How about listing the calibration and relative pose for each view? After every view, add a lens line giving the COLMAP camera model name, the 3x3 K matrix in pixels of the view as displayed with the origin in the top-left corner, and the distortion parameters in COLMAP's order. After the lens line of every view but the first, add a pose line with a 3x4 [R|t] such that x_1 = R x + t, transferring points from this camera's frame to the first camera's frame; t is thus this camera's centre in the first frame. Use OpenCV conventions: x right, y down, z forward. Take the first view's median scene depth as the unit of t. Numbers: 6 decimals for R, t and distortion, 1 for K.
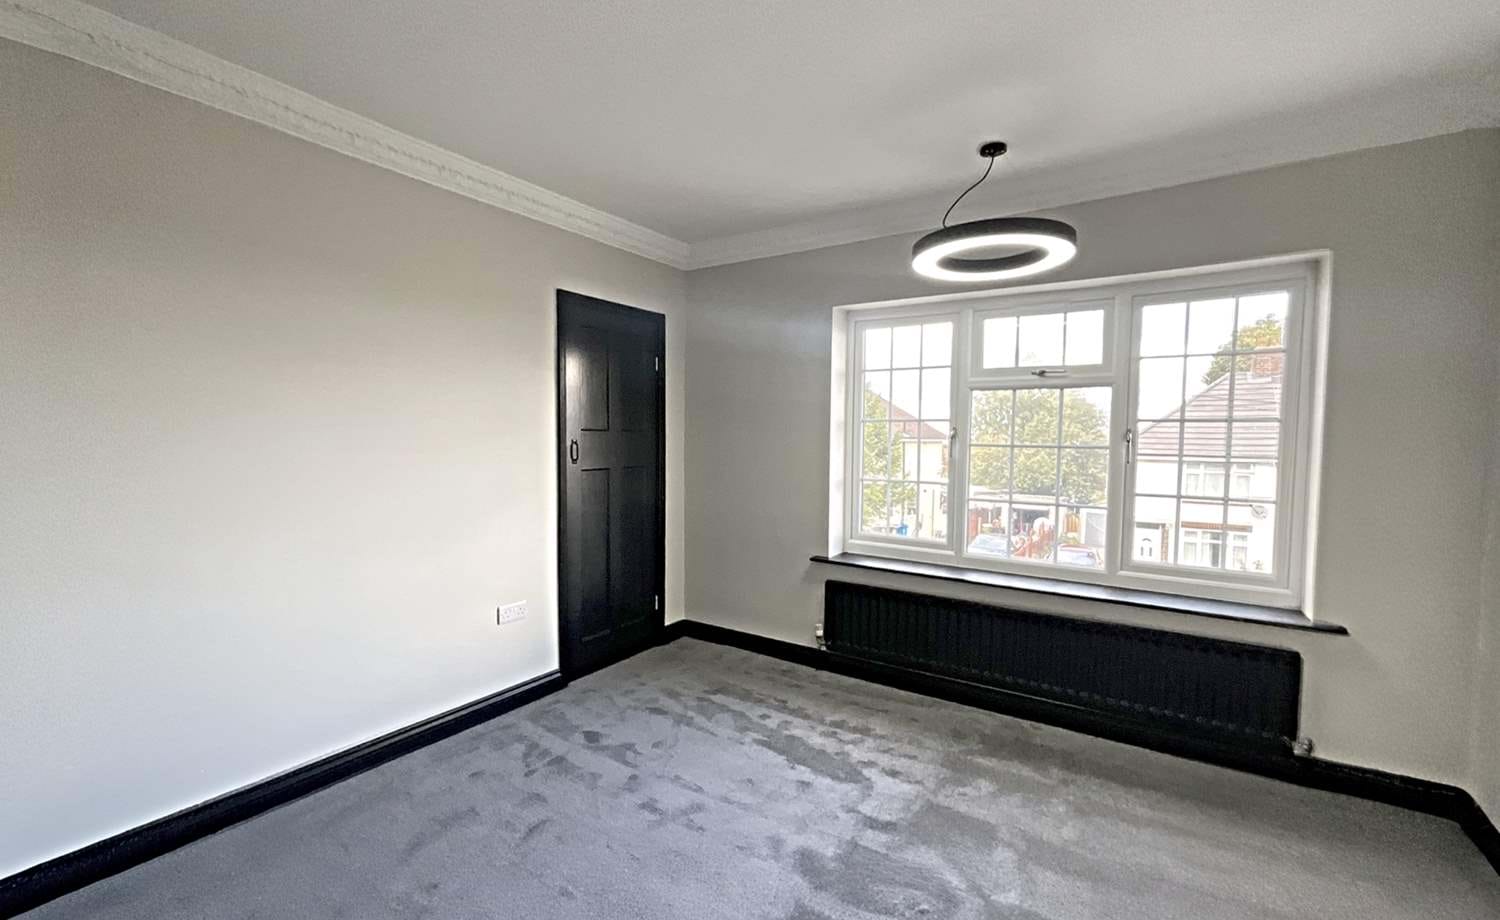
lens RADIAL K [[608.0, 0, 745.9], [0, 608.0, 461.1], [0, 0, 1]] dist [0.001455, 0.000287]
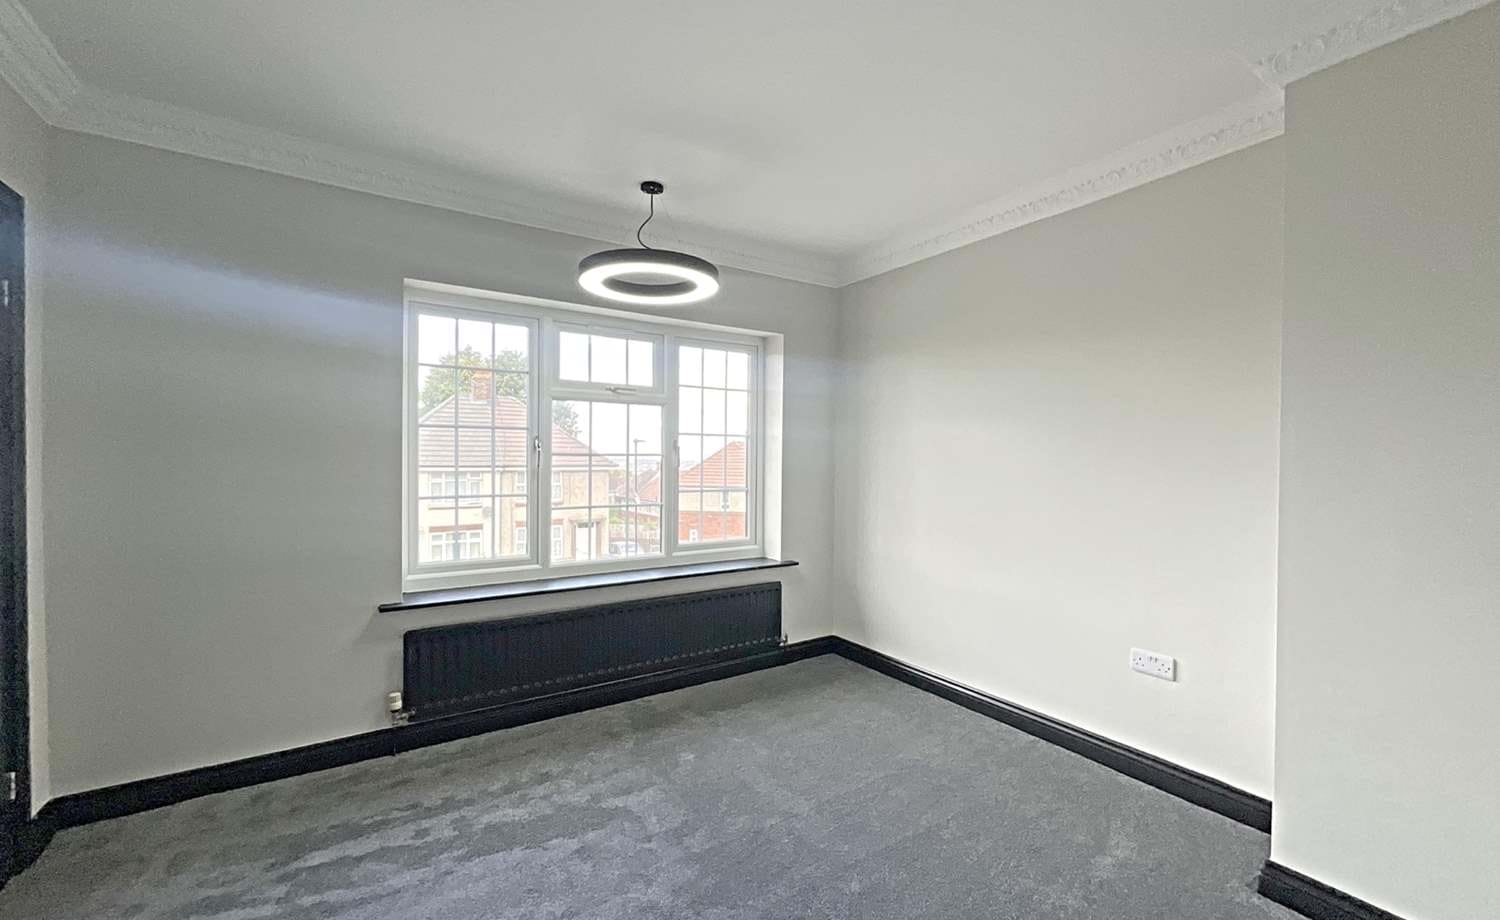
lens RADIAL K [[608.0, 0, 745.9], [0, 608.0, 461.1], [0, 0, 1]] dist [0.001455, 0.000287]
pose [[0.403062, -0.016482, 0.915024, -0.438384], [0.036703, 0.999325, 0.001832, -0.005697], [-0.914436, 0.032846, 0.403395, 0.325217]]
